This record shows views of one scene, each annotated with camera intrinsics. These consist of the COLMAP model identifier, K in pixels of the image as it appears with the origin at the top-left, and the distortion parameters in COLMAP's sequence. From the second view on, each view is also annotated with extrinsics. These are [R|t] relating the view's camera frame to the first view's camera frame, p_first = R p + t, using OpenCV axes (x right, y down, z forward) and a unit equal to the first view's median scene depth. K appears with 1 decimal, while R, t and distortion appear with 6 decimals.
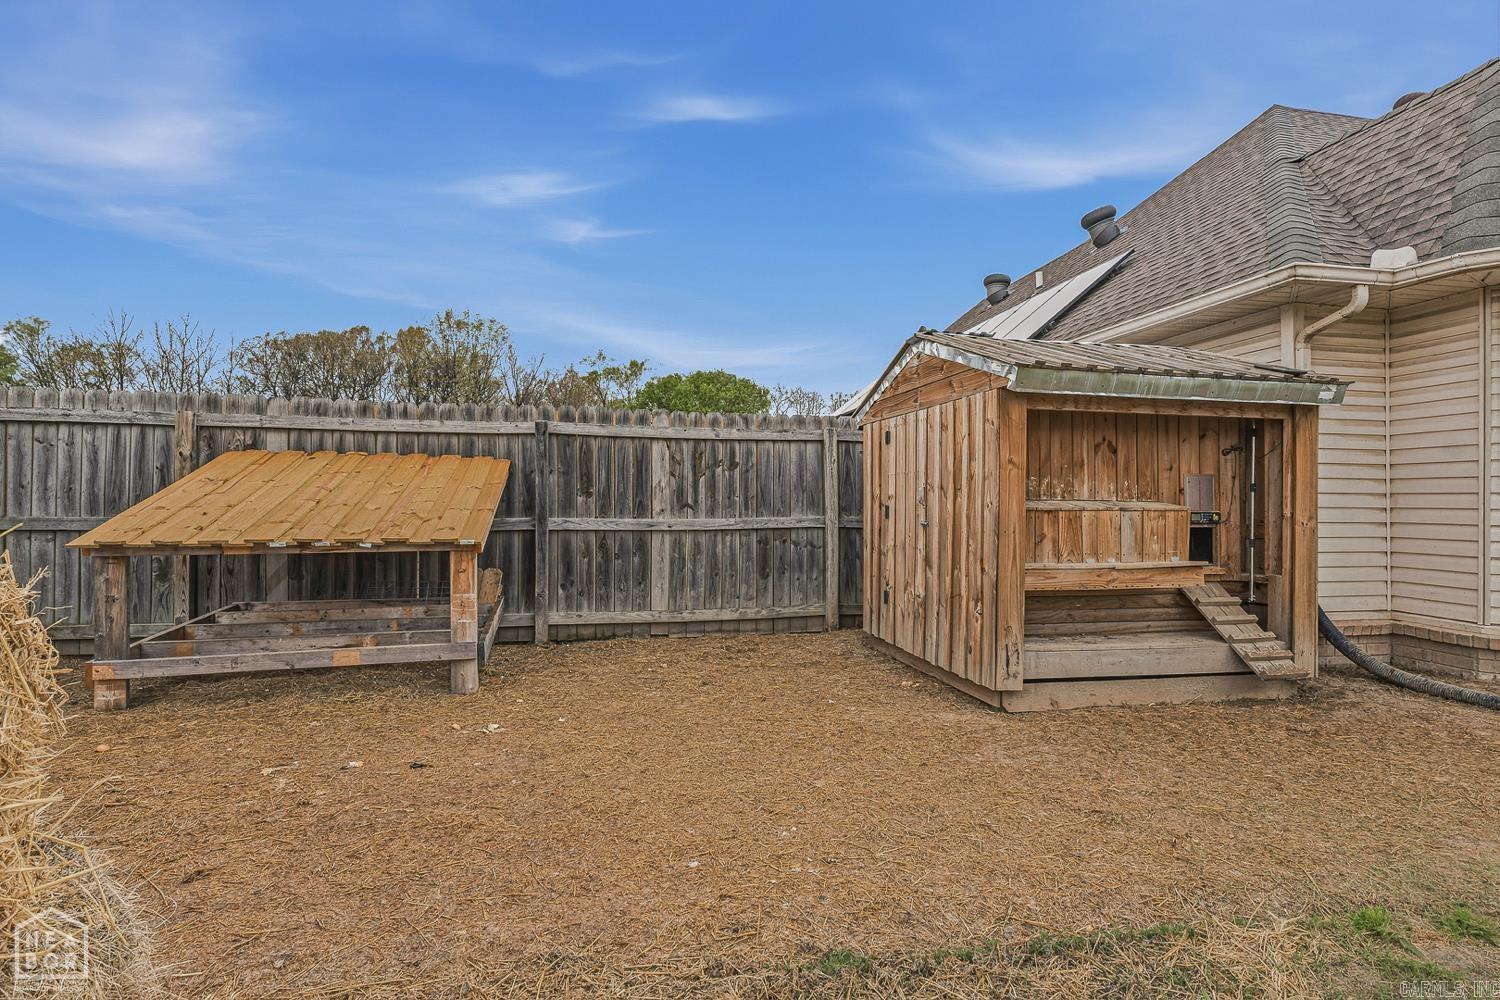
lens RADIAL K [[740.5, 0, 750.0], [0, 740.5, 500.0], [0, 0, 1]] dist [-0.000160, -0.000110]
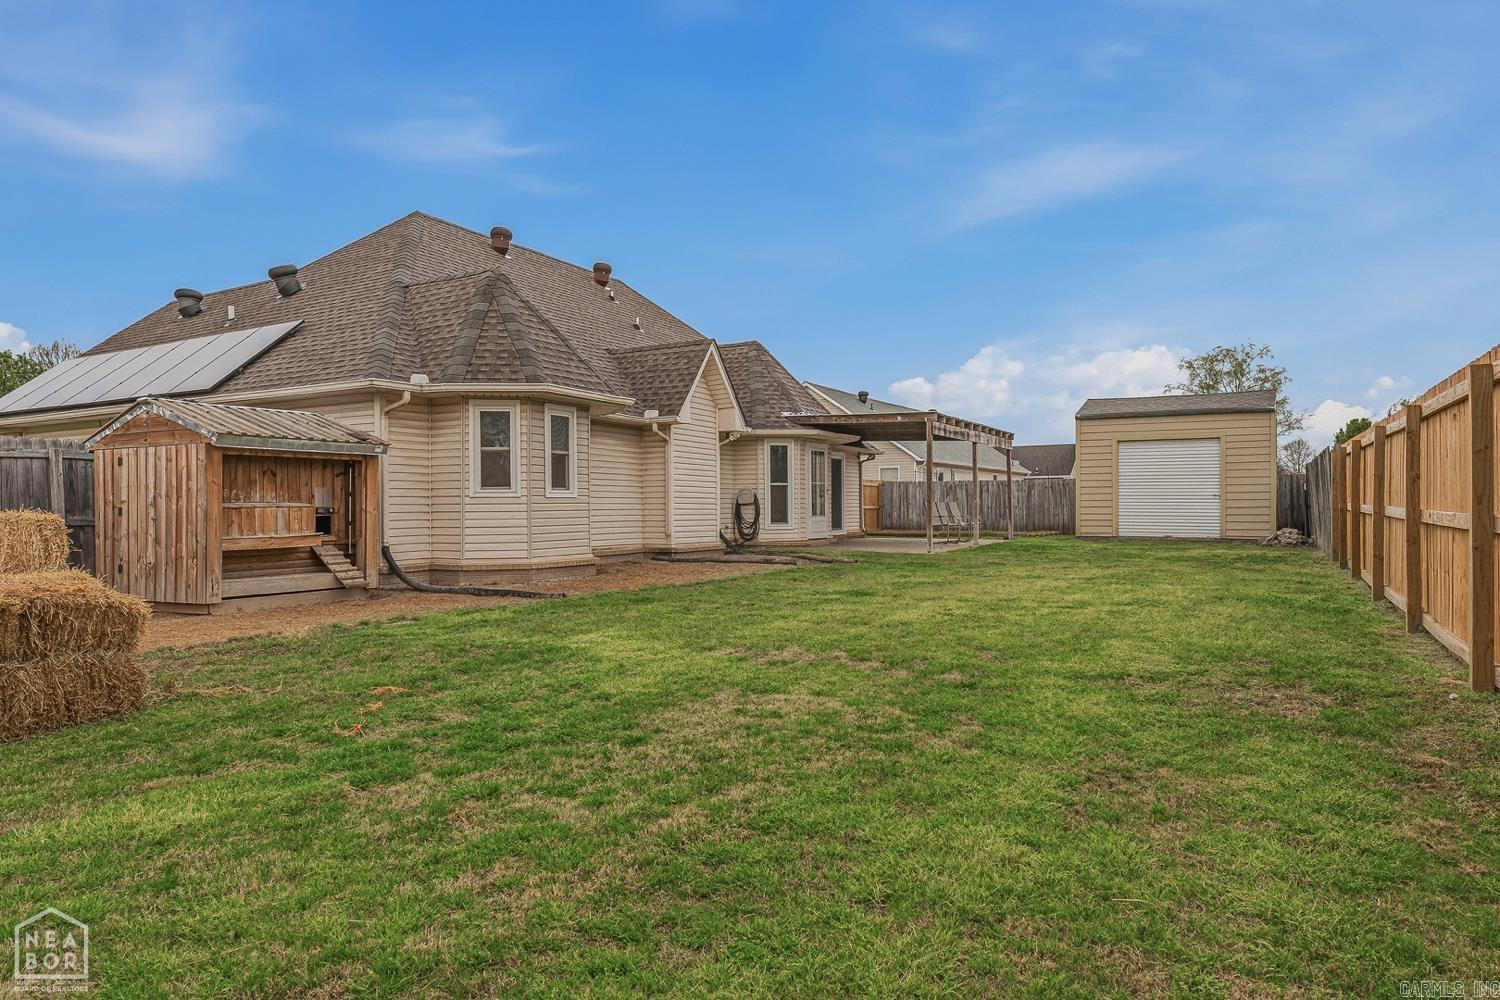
lens RADIAL K [[899.6, 0, 751.2], [0, 899.6, 492.5], [0, 0, 1]] dist [0.001244, 0.000674]
pose [[0.628636, -0.004177, 0.777688, -0.489561], [0.011045, 0.999933, -0.003558, -0.002165], [-0.777621, 0.010826, 0.628640, -1.294042]]
